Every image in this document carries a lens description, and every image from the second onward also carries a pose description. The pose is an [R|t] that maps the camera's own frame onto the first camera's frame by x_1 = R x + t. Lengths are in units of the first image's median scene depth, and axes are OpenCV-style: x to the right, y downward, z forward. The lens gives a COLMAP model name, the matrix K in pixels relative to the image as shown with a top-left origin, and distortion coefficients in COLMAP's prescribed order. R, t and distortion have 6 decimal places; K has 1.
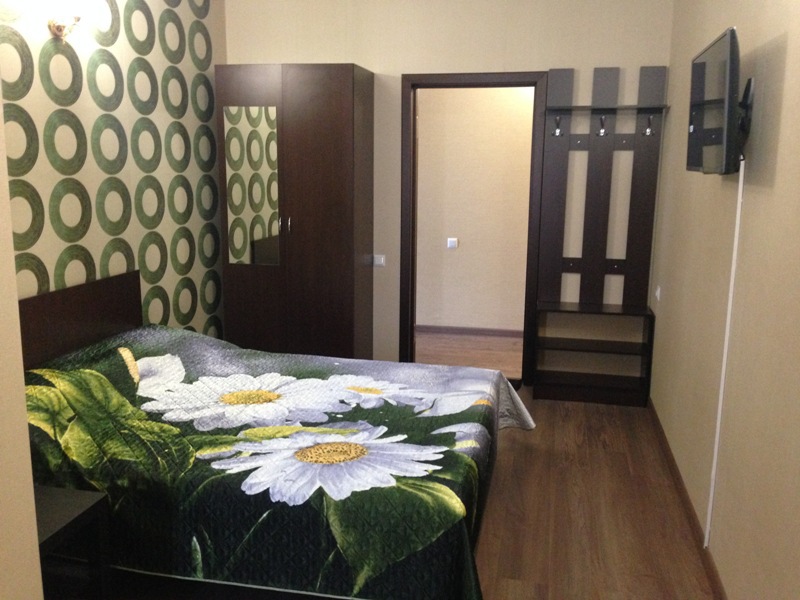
lens RADIAL K [[741.8, 0, 400.0], [0, 741.8, 300.0], [0, 0, 1]] dist [0.062768, -0.009720]
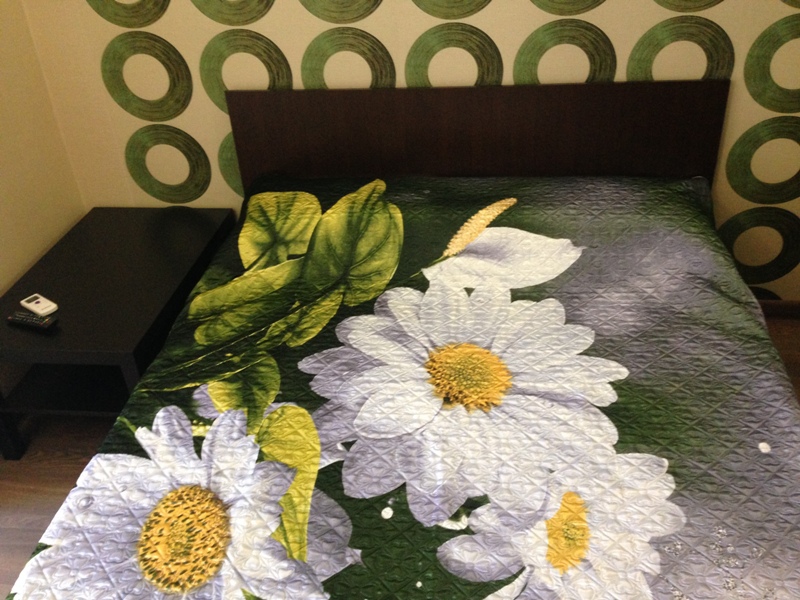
lens RADIAL K [[762.5, 0, 400.0], [0, 762.5, 300.0], [0, 0, 1]] dist [0.009337, -0.000291]
pose [[0.079047, 0.499326, -0.862801, 0.272290], [-0.132497, 0.863093, 0.487356, -0.198239], [0.988026, 0.075795, 0.134385, 0.961323]]
